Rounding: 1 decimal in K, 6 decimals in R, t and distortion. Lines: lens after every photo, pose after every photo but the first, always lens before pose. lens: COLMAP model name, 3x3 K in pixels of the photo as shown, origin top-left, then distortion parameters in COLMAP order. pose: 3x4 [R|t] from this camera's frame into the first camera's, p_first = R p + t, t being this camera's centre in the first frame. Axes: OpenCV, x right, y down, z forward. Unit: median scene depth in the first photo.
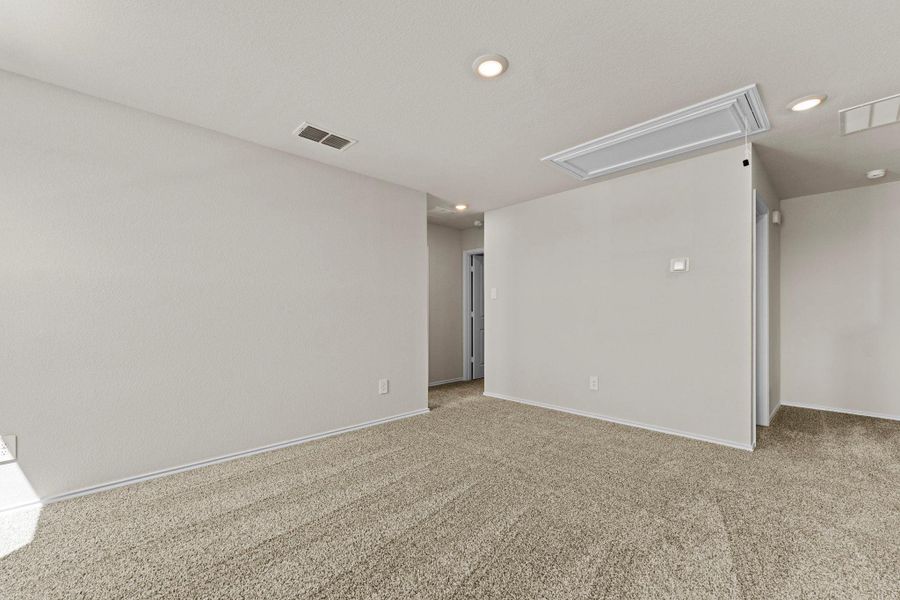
lens RADIAL K [[369.9, 0, 450.7], [0, 369.9, 312.6], [0, 0, 1]] dist [0.000377, 0.000038]
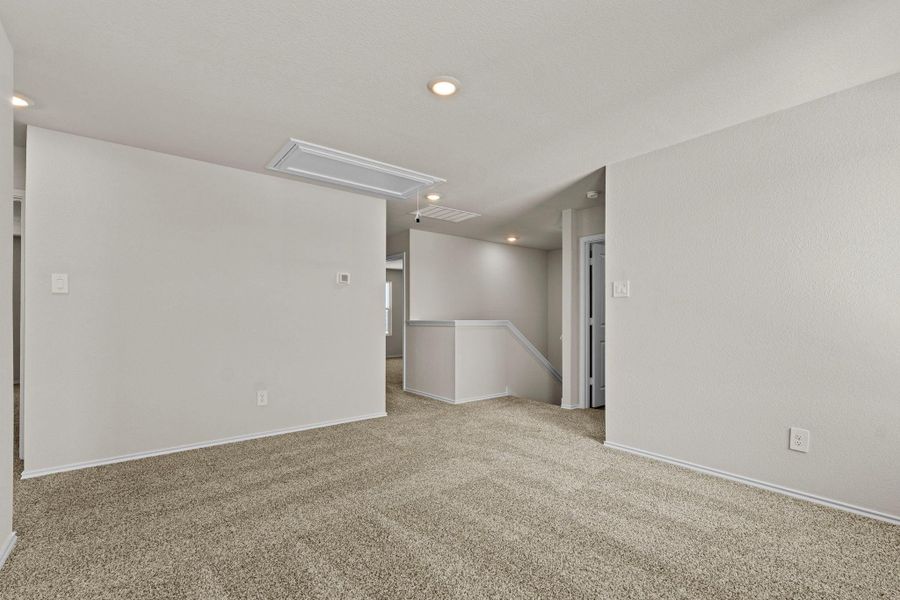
lens RADIAL K [[404.5, 0, 454.9], [0, 404.5, 312.6], [0, 0, 1]] dist [0.000780, 0.000235]
pose [[0.084223, 0.013690, 0.996353, -0.771468], [-0.001117, 0.999906, -0.013644, -0.001221], [-0.996446, 0.000036, 0.084231, 0.648886]]
